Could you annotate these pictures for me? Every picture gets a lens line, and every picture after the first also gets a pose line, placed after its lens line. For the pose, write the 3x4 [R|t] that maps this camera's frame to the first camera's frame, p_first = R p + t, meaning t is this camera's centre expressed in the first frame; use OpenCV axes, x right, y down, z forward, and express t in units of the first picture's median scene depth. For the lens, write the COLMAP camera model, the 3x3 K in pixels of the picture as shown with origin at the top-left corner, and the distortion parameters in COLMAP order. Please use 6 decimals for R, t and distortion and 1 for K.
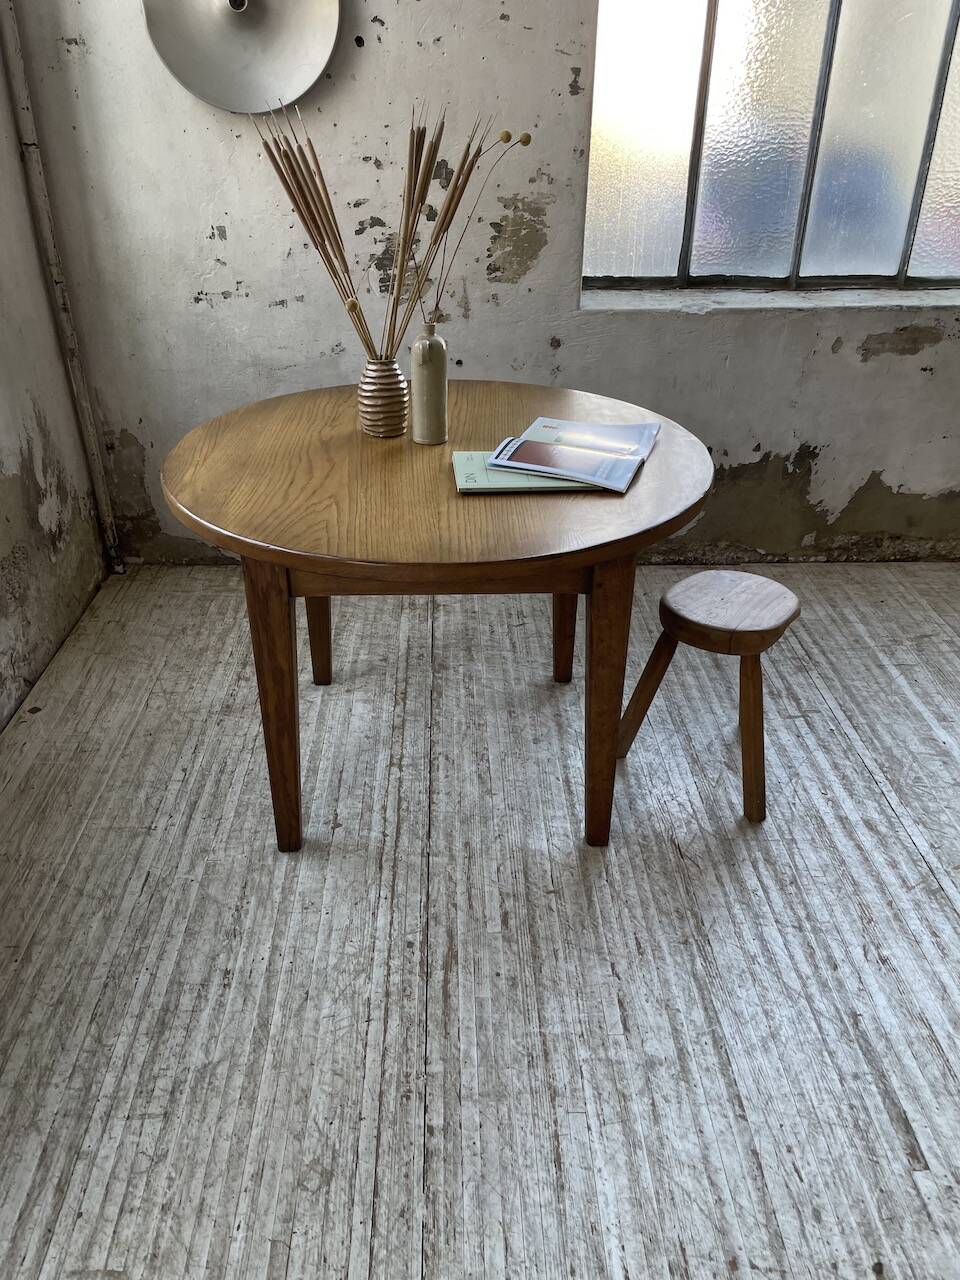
lens RADIAL K [[968.9, 0, 468.9], [0, 968.9, 636.8], [0, 0, 1]] dist [0.087613, -0.118663]
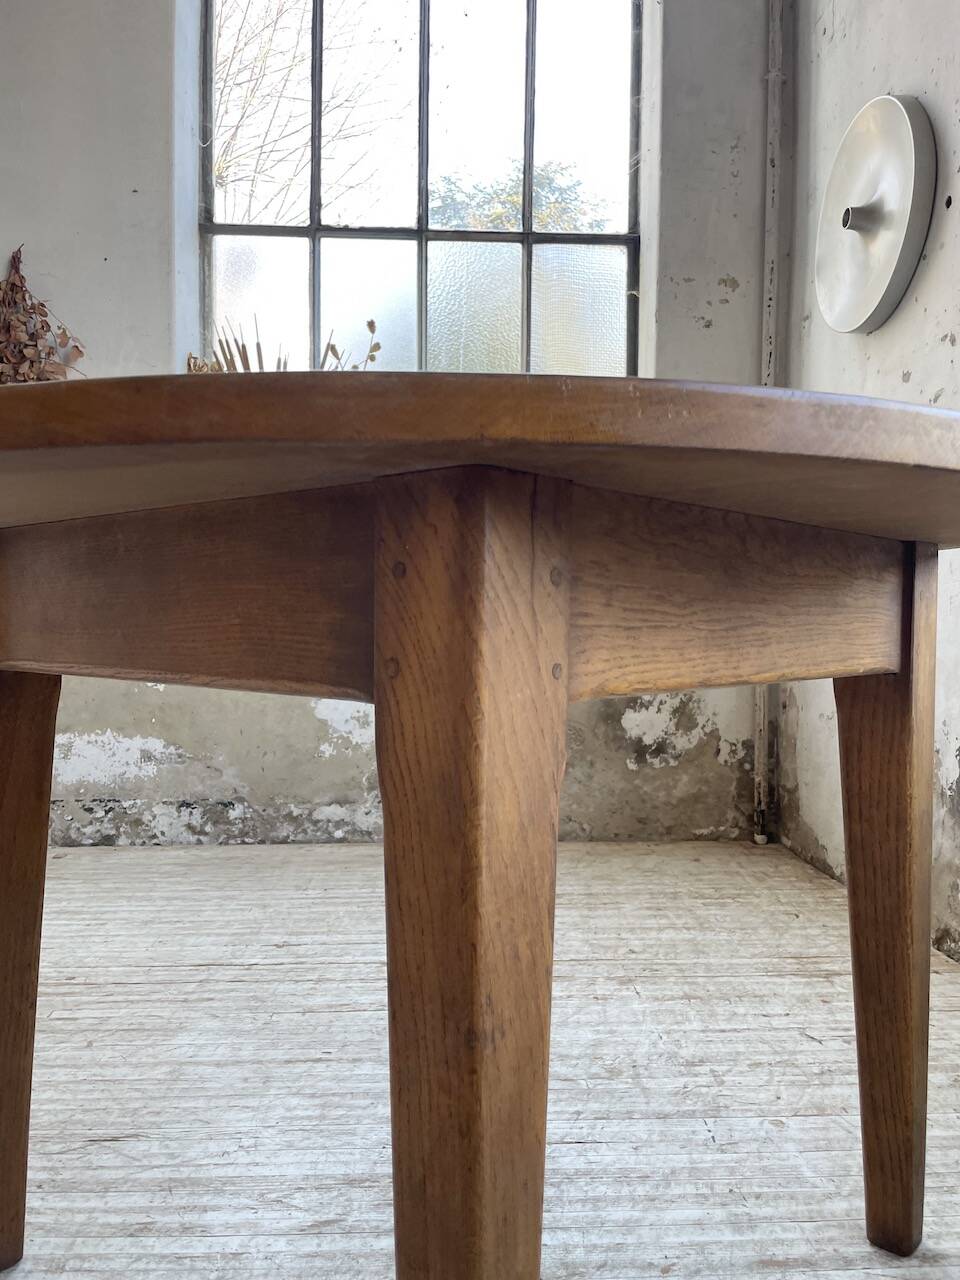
lens RADIAL K [[968.9, 0, 486.4], [0, 968.9, 646.4], [0, 0, 1]] dist [0.087613, -0.118663]
pose [[0.027281, 0.017486, -0.999475, 0.803792], [-0.499189, 0.866492, 0.001534, -0.151869], [0.866064, 0.498885, 0.032368, 1.025293]]
